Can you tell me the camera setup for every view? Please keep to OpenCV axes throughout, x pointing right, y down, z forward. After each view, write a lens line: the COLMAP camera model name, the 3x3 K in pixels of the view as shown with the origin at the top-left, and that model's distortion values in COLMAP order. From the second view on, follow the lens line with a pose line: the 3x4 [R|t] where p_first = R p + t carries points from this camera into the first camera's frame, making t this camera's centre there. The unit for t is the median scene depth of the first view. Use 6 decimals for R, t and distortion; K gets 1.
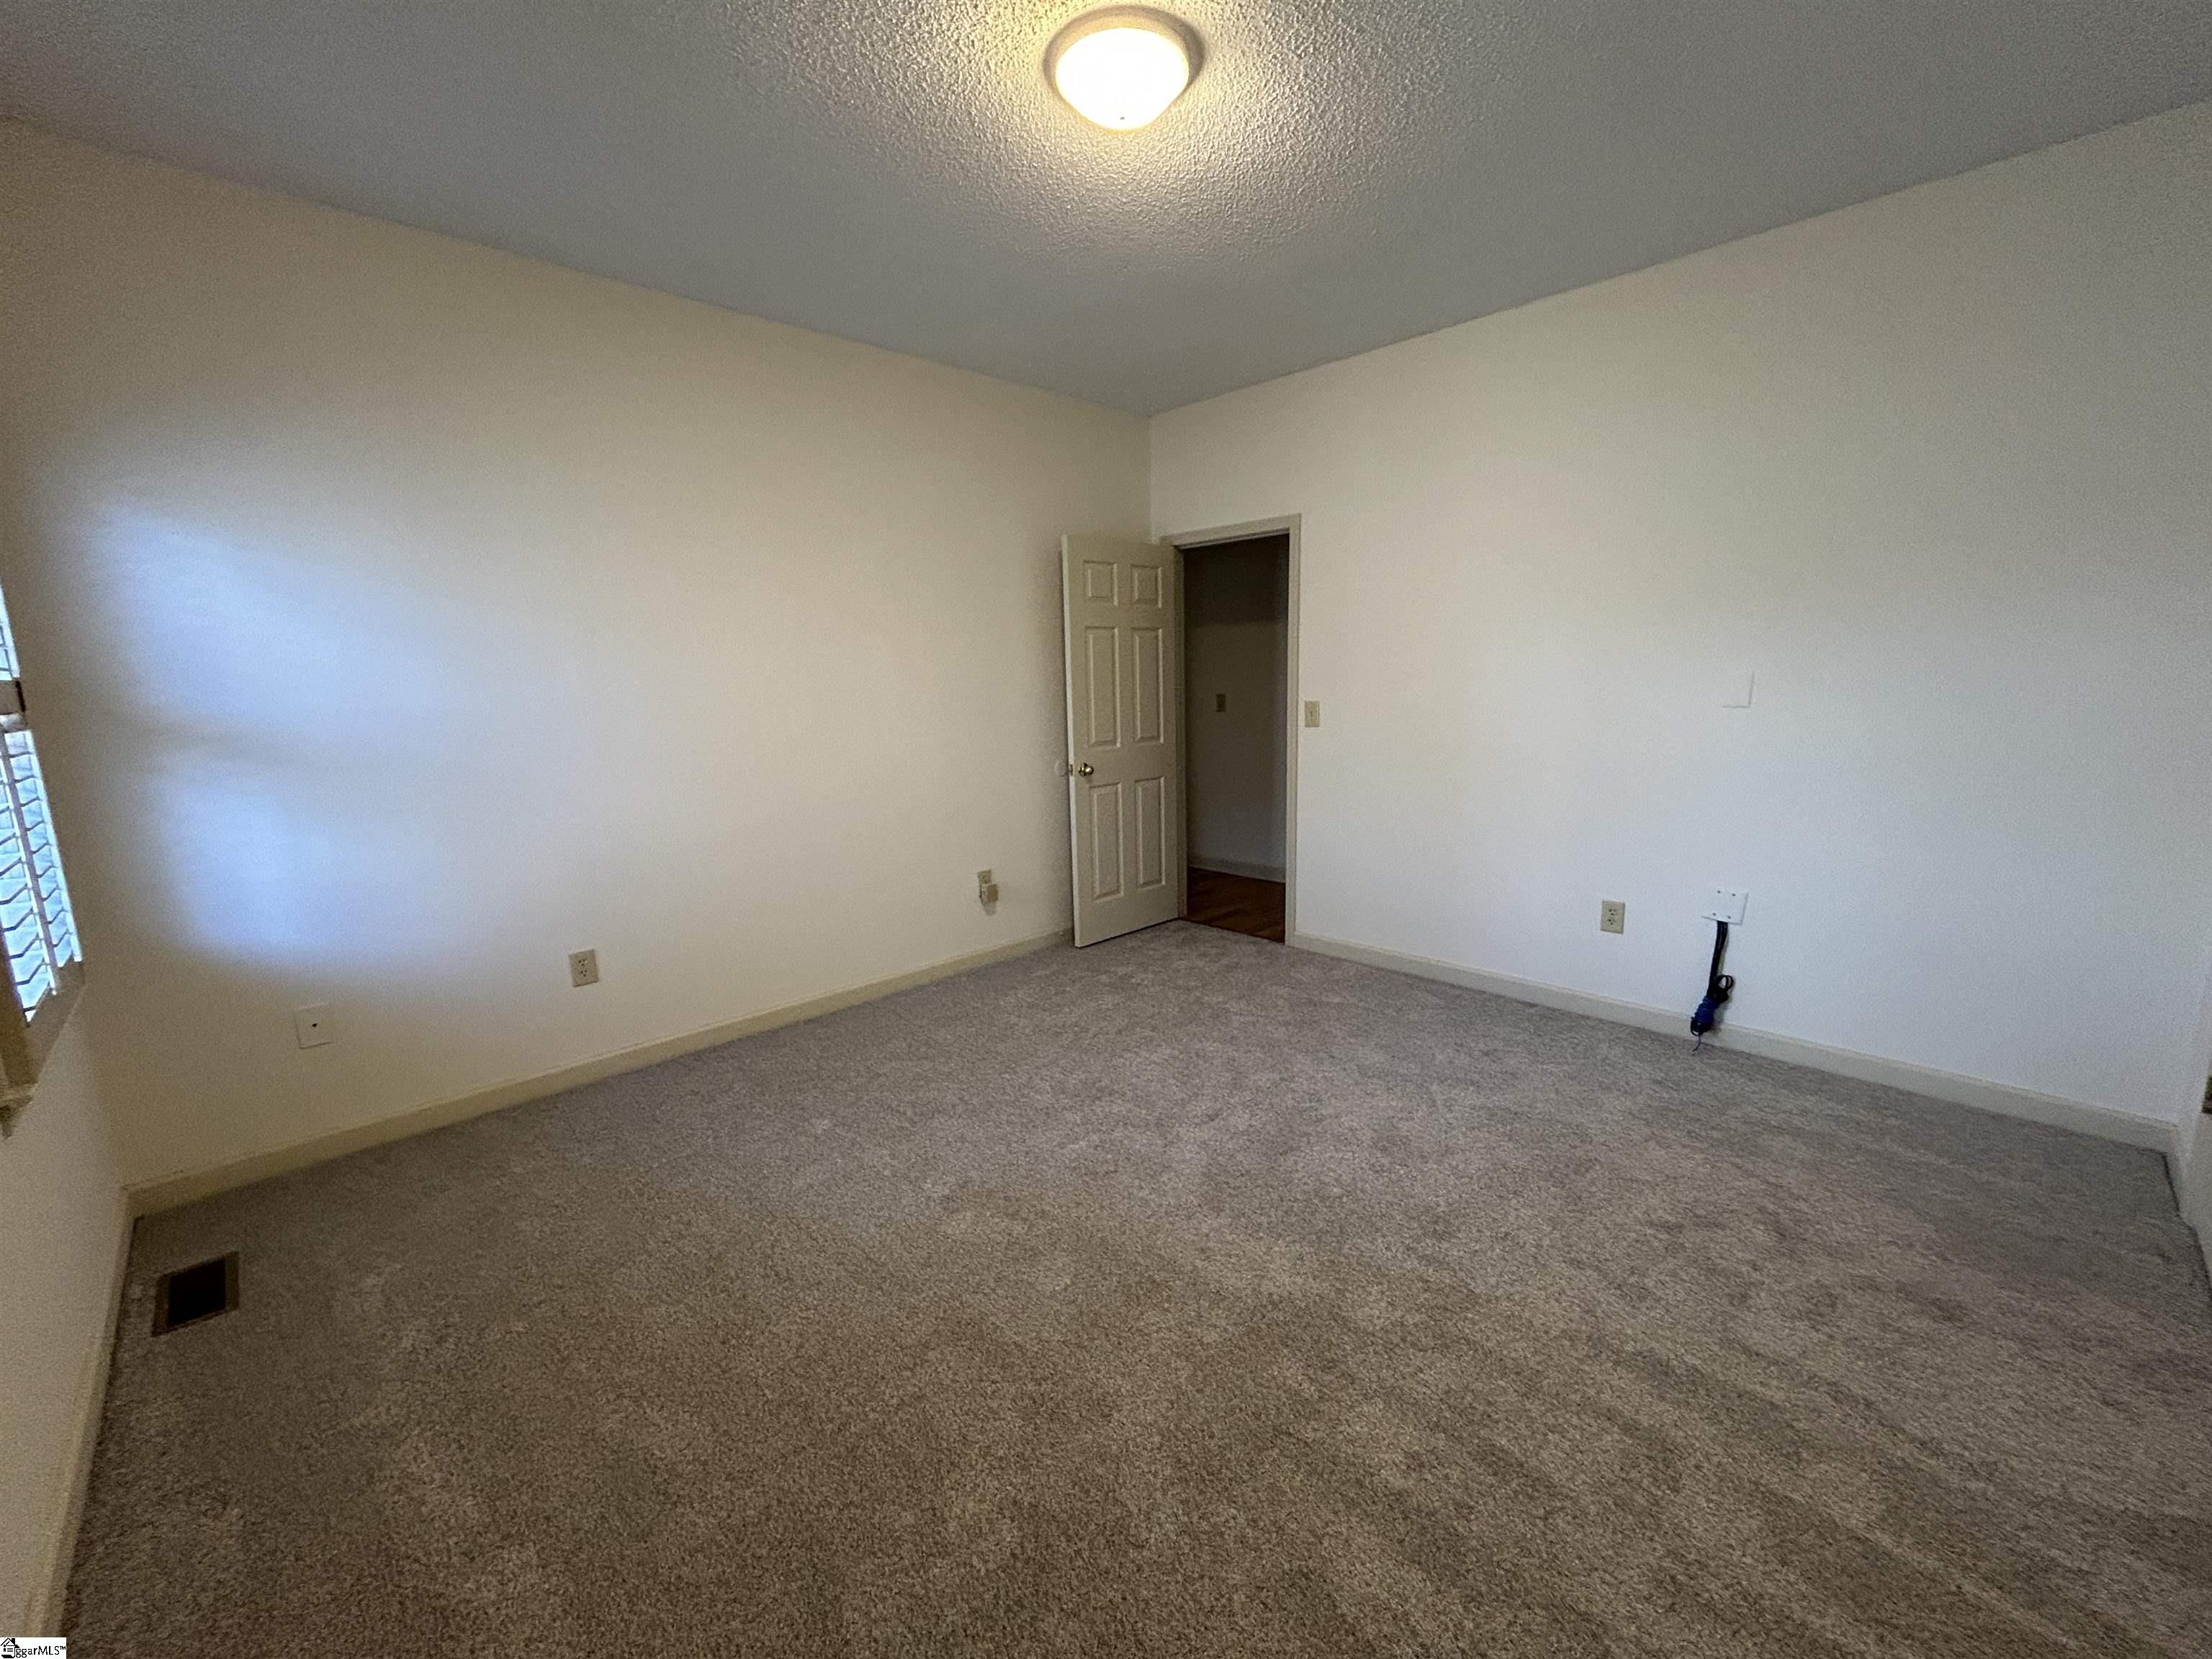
lens RADIAL K [[895.5, 0, 1118.0], [0, 895.5, 839.1], [0, 0, 1]] dist [-0.000058, -0.000131]
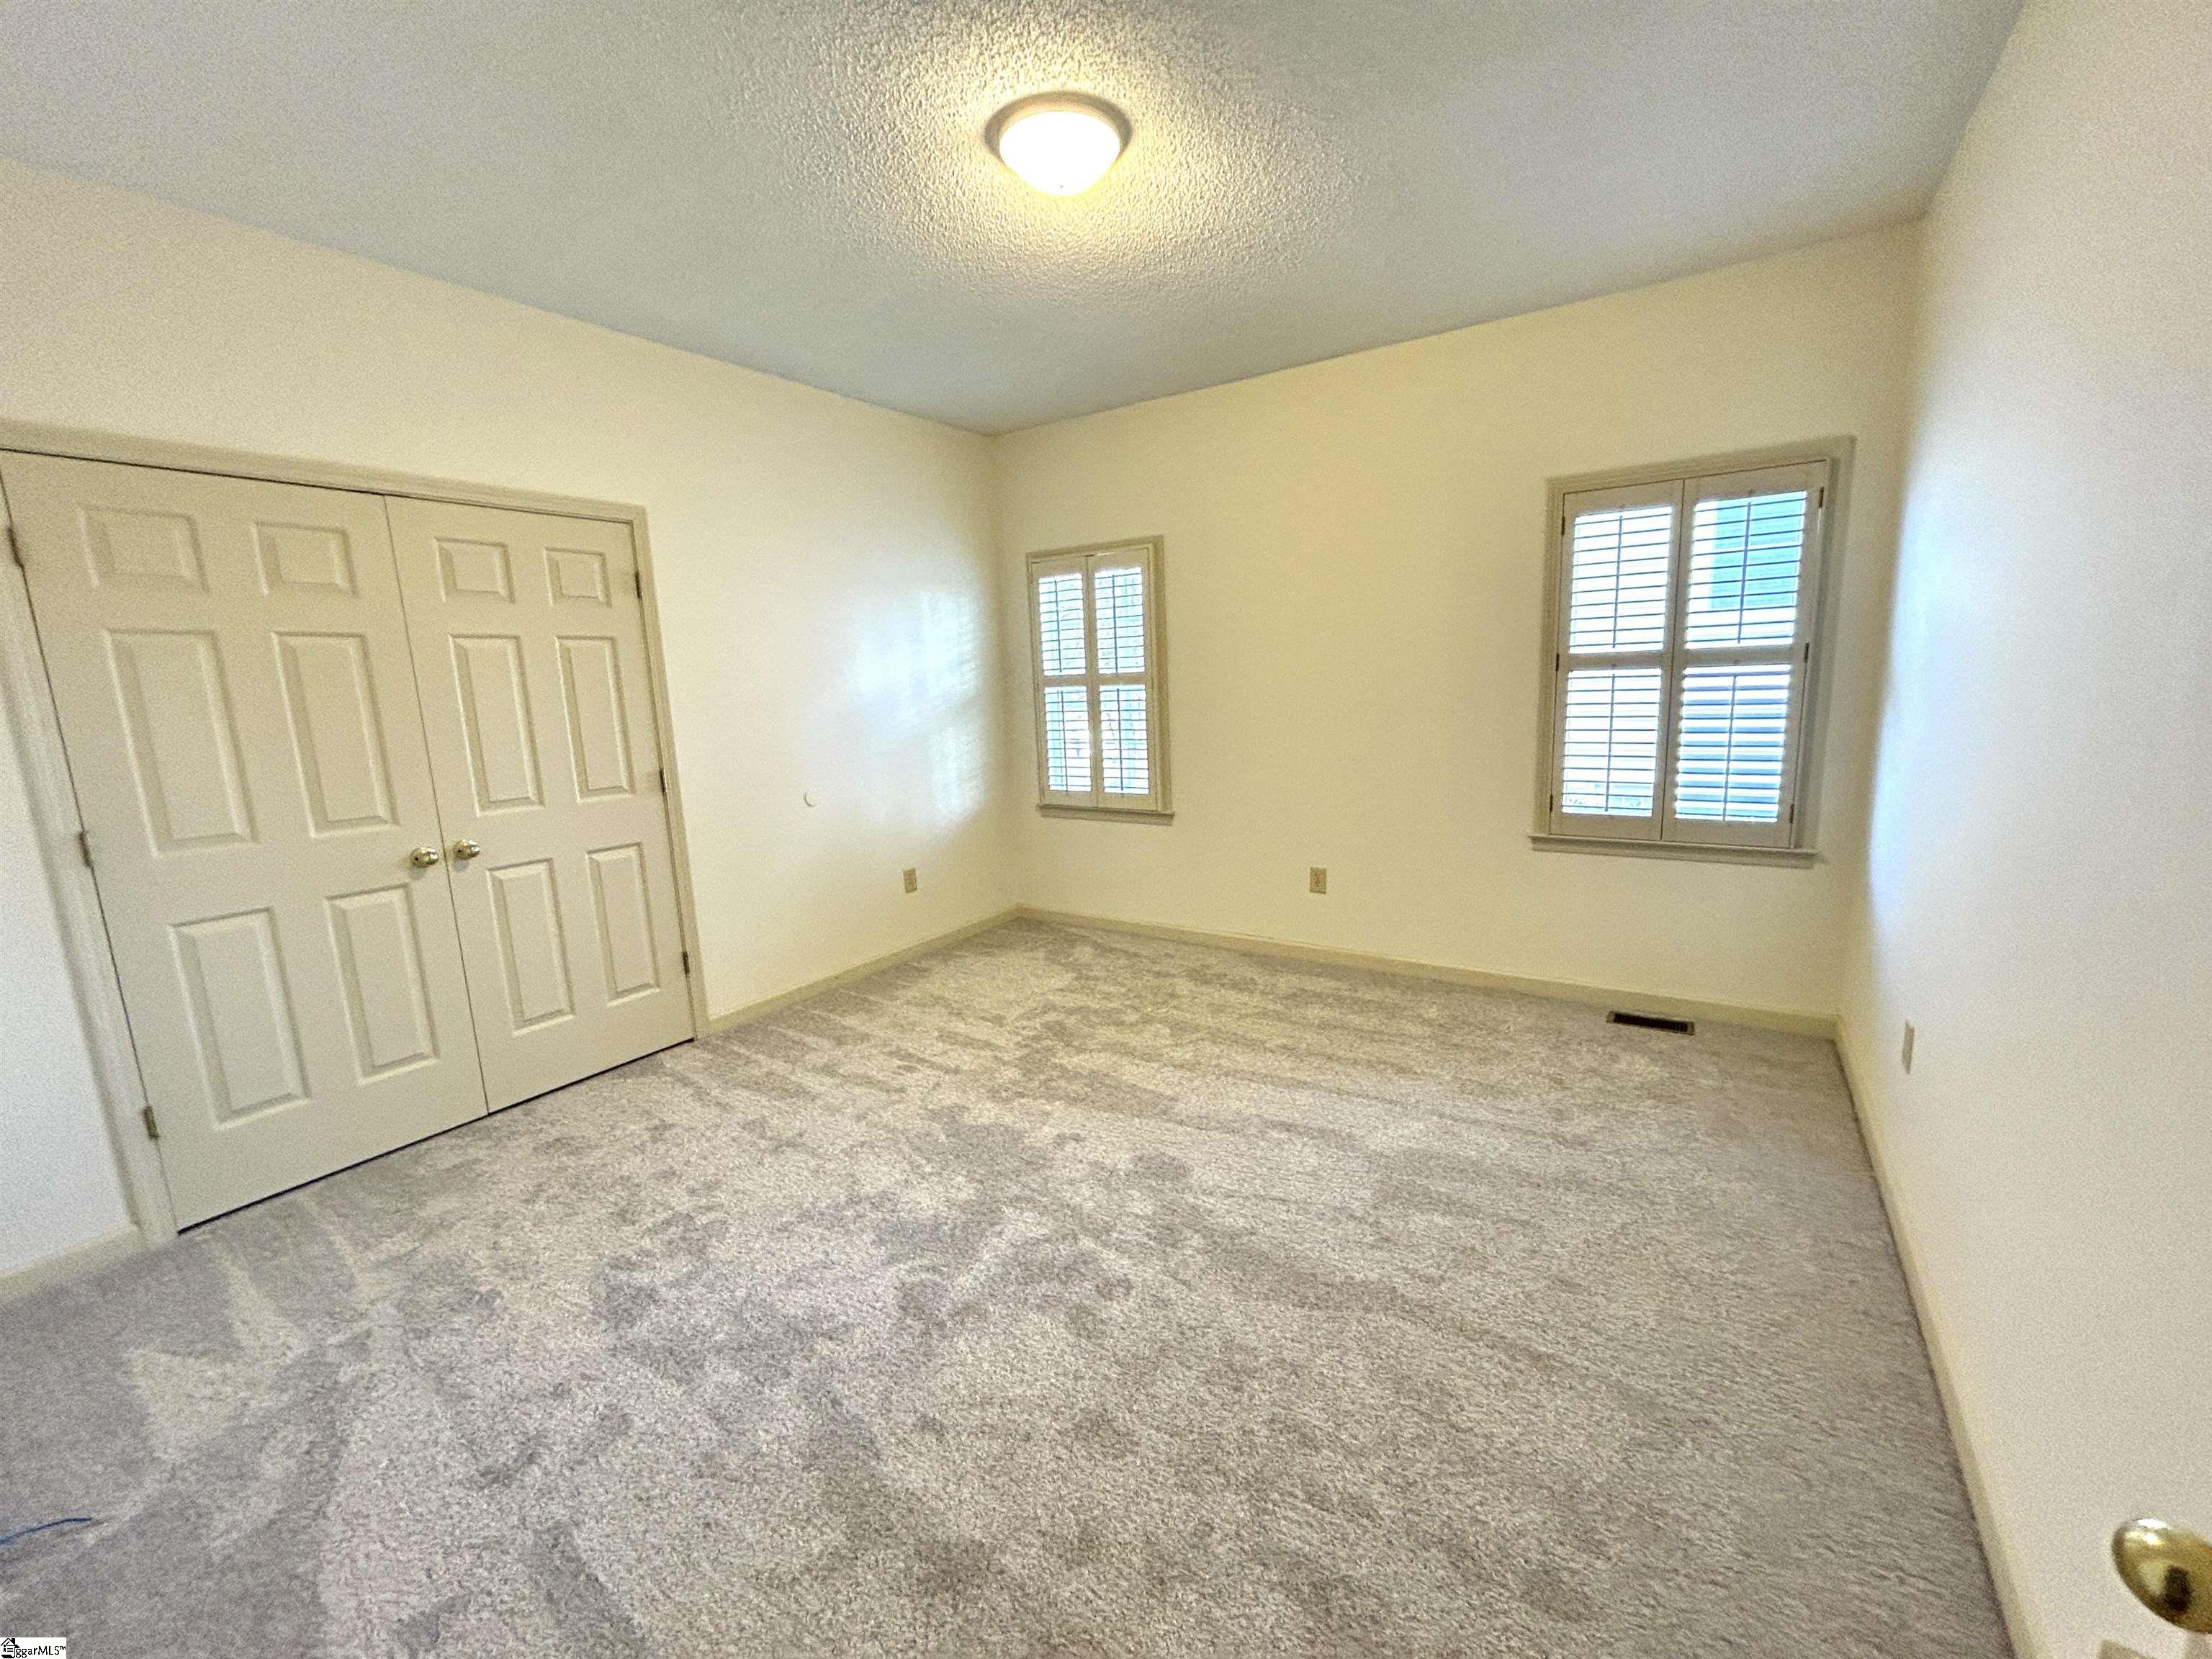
lens RADIAL K [[894.7, 0, 1106.0], [0, 894.7, 829.5], [0, 0, 1]] dist [-0.000428, -0.000222]
pose [[-0.978299, 0.094431, -0.184431, 0.144177], [0.026014, 0.939043, 0.342814, -0.274051], [0.205561, 0.330577, -0.921121, 1.432698]]
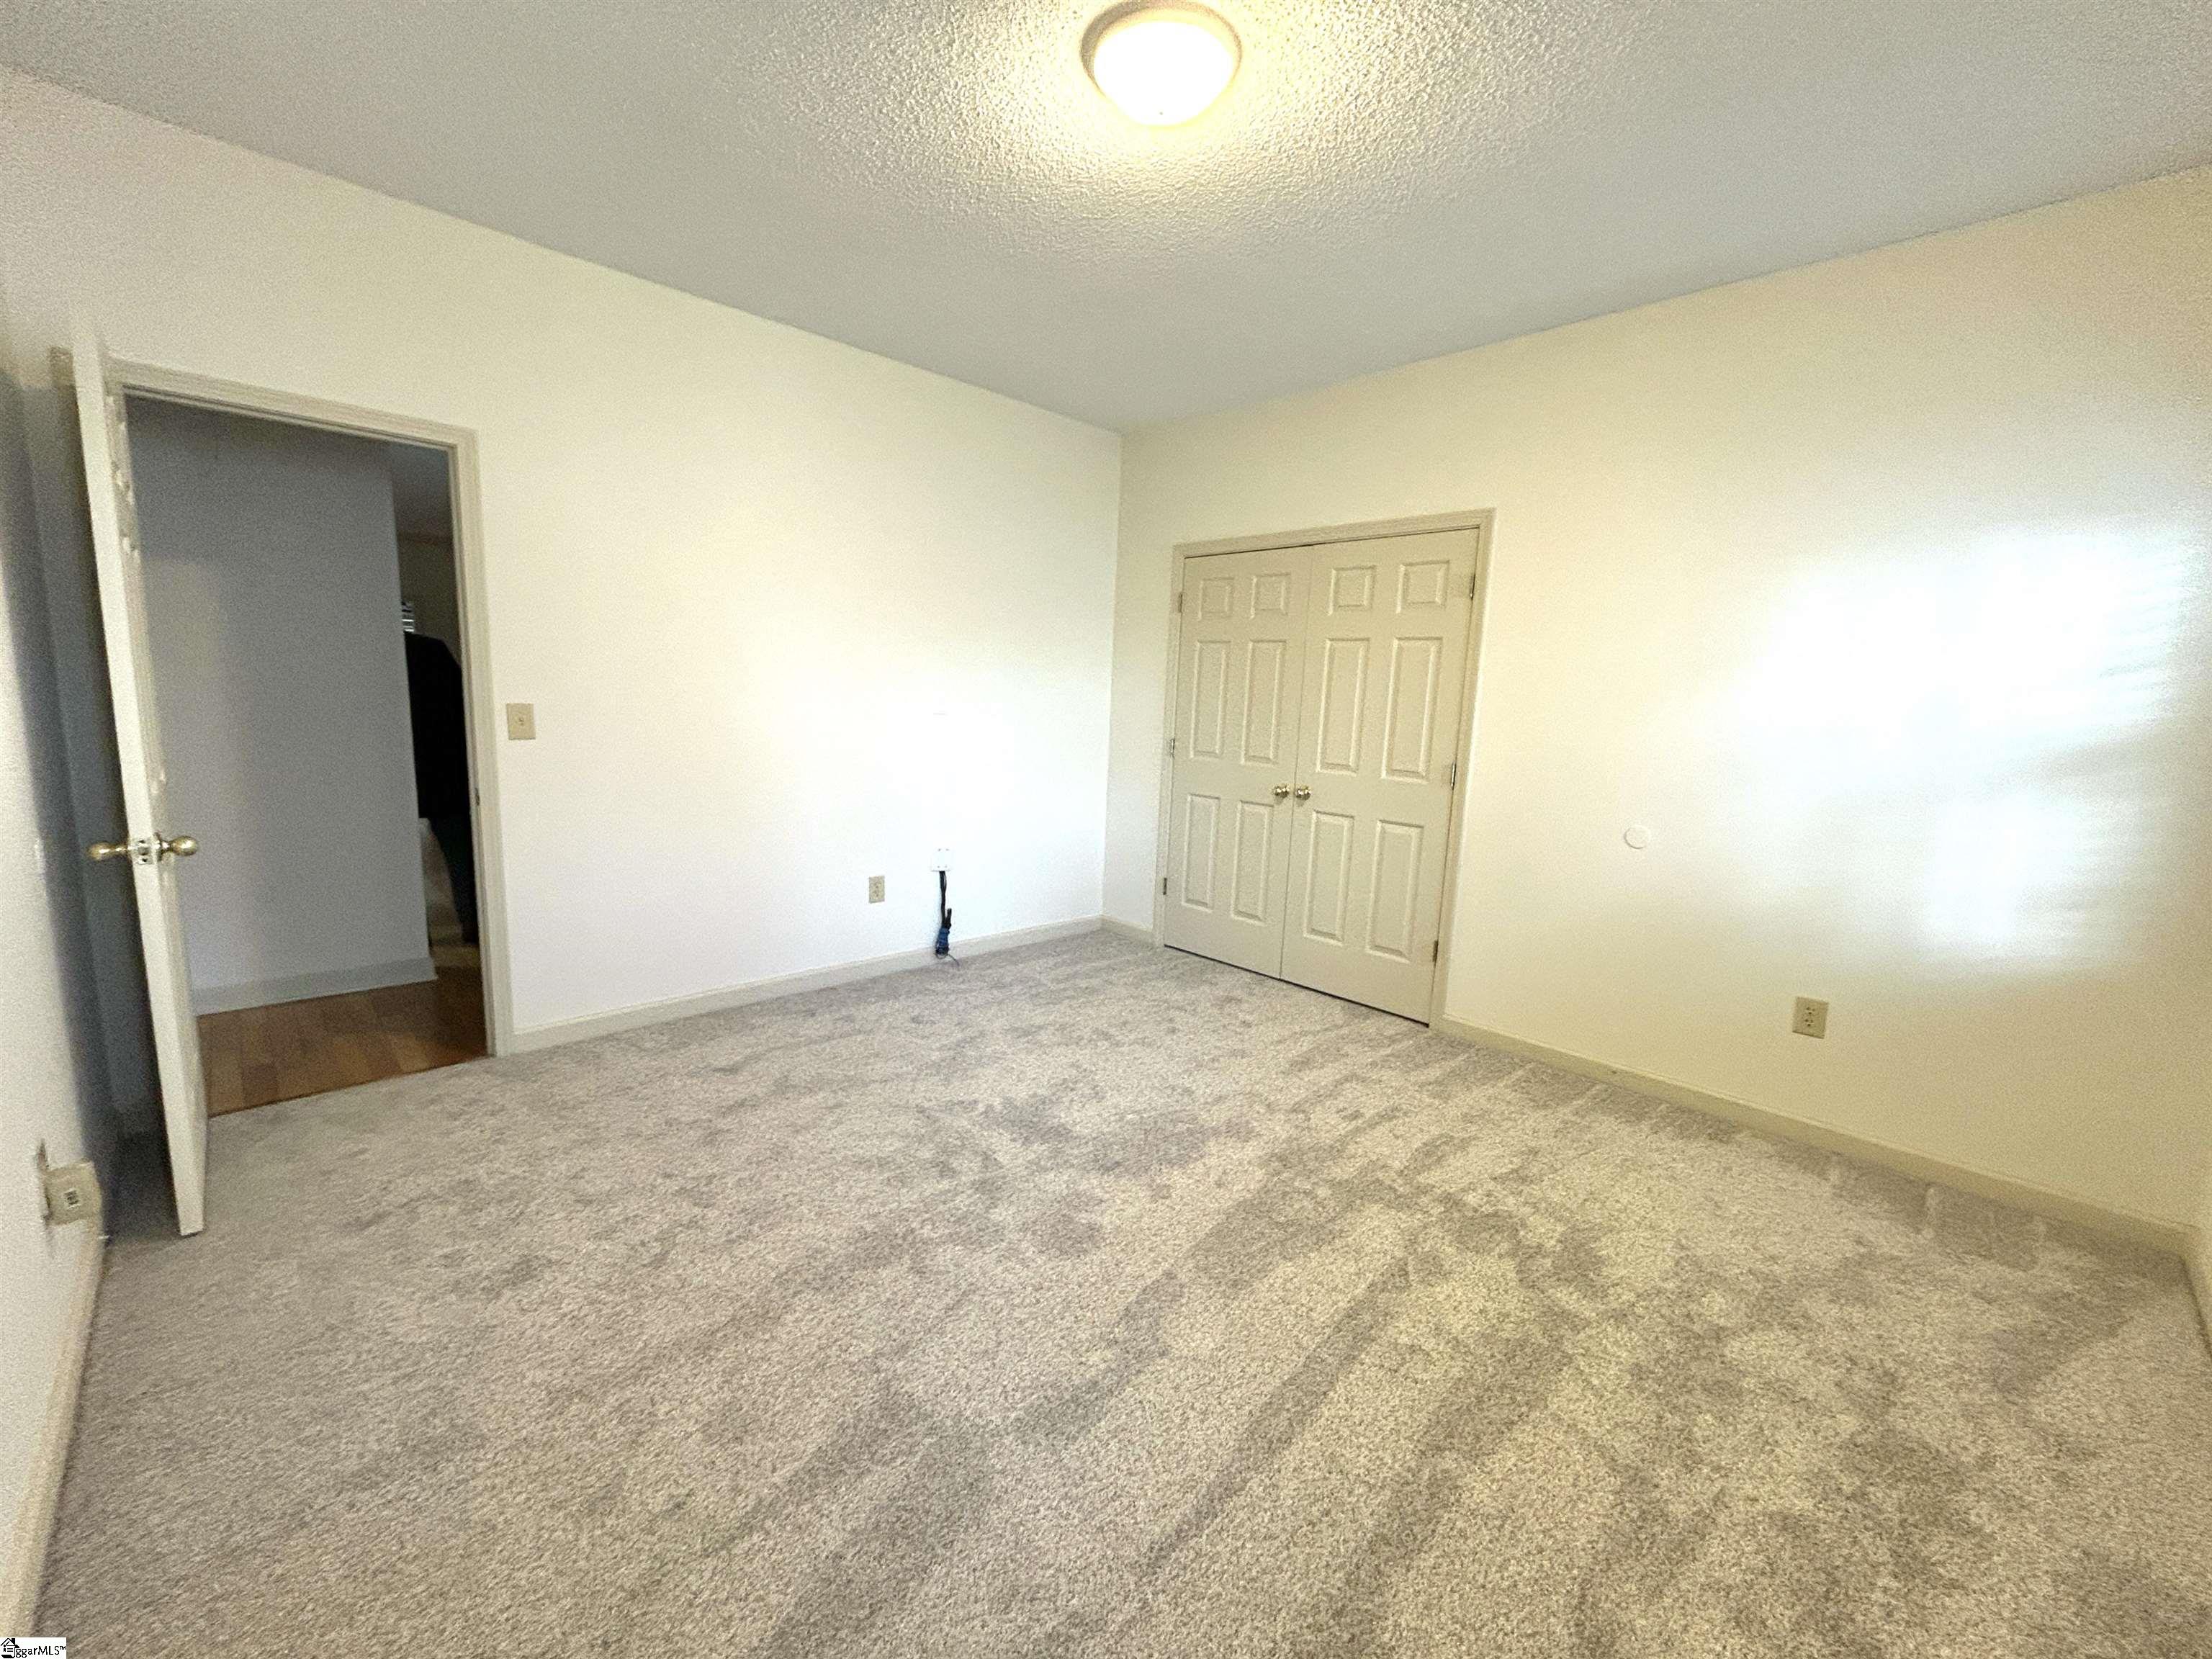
lens RADIAL K [[894.7, 0, 1106.0], [0, 894.7, 829.5], [0, 0, 1]] dist [-0.000428, -0.000222]
pose [[0.004537, -0.127660, 0.991808, -0.669130], [0.141331, 0.981944, 0.125743, -0.105482], [-0.989952, 0.139602, 0.022497, 0.714088]]
